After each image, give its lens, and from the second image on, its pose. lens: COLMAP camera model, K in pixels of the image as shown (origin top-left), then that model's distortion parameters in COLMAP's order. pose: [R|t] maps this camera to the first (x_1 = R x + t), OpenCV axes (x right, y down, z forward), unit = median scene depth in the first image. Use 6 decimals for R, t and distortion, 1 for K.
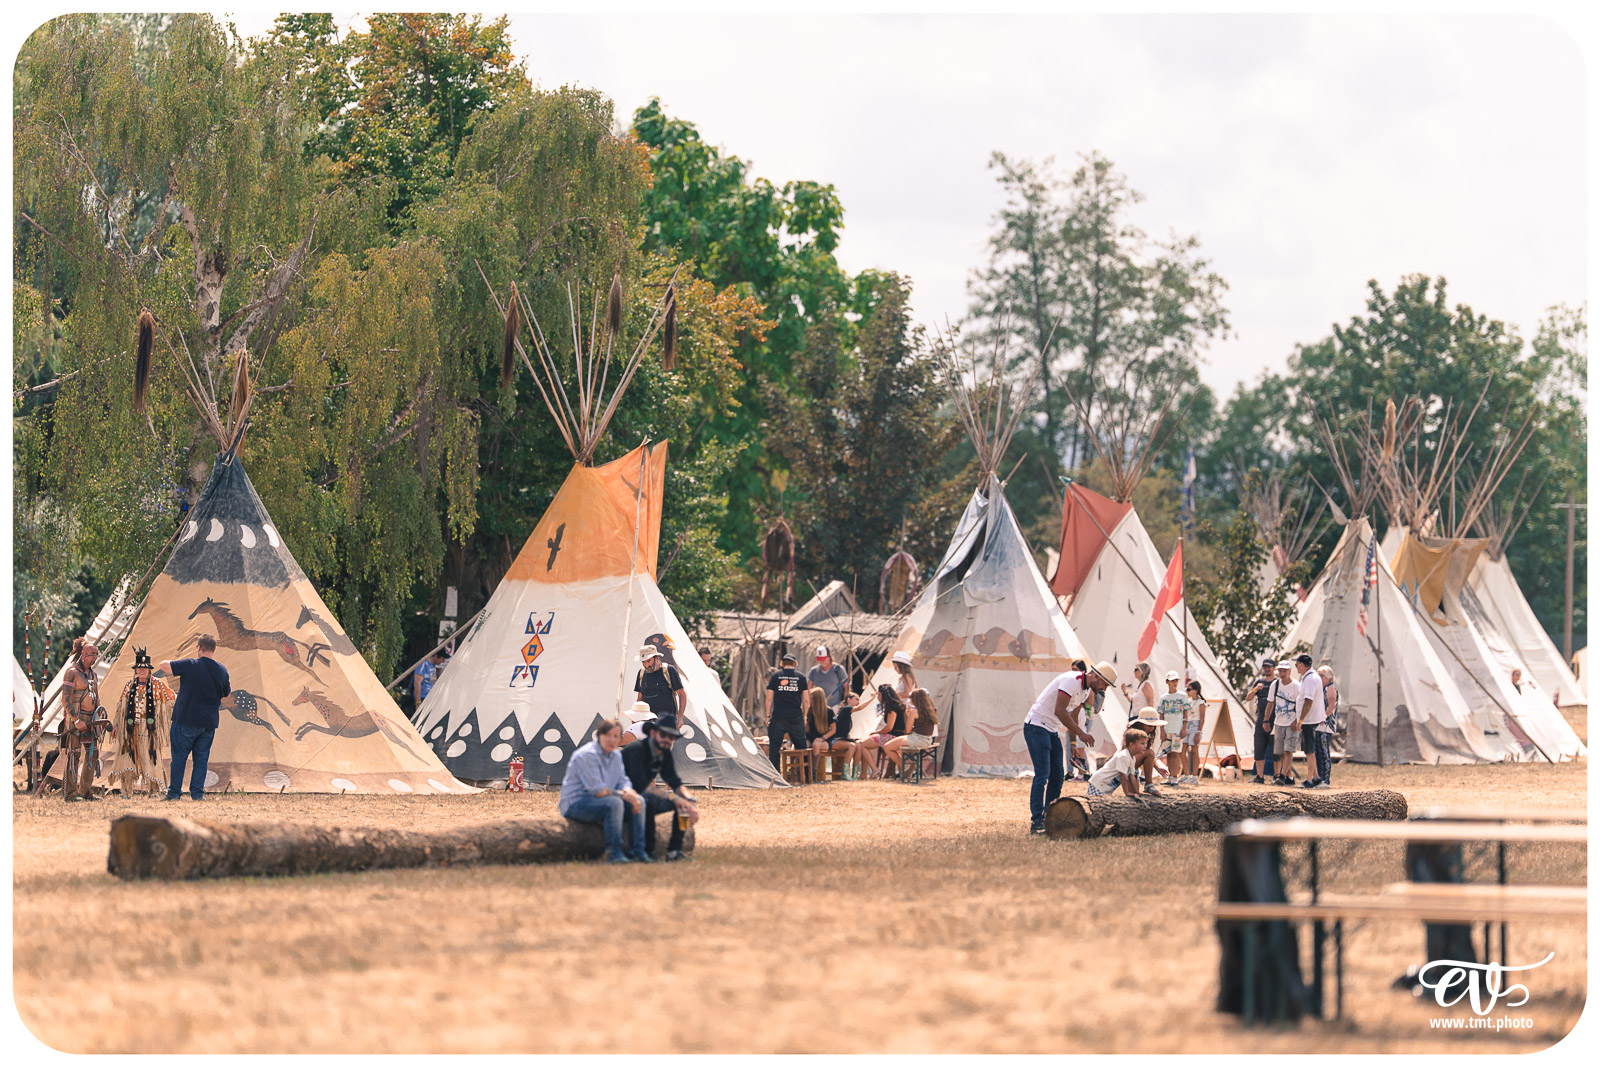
lens RADIAL K [[715.8, 0, 800.1], [0, 715.8, 534.3], [0, 0, 1]] dist [0.000027, 0.000272]
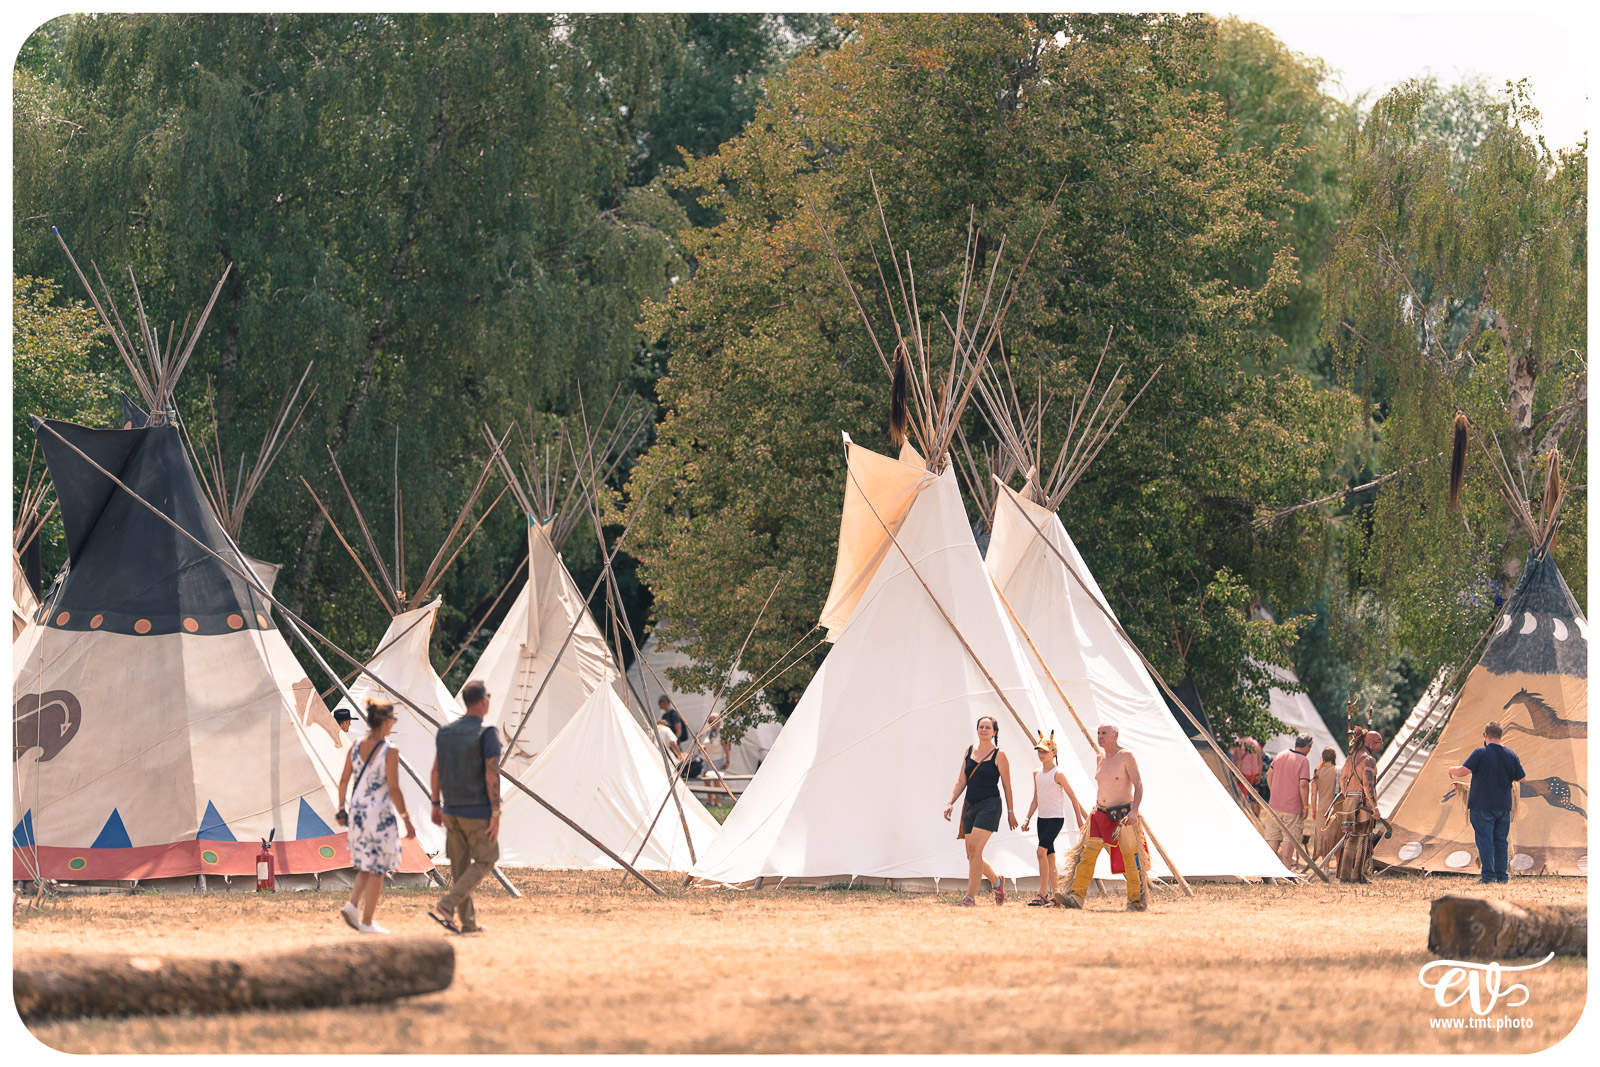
lens RADIAL K [[715.8, 0, 800.1], [0, 715.8, 533.0], [0, 0, 1]] dist [0.000027, 0.000272]
pose [[0.999481, -0.005494, -0.031731, -1.845101], [0.005491, 0.999985, -0.000183, -0.143146], [0.031732, 0.000009, 0.999496, -0.075341]]
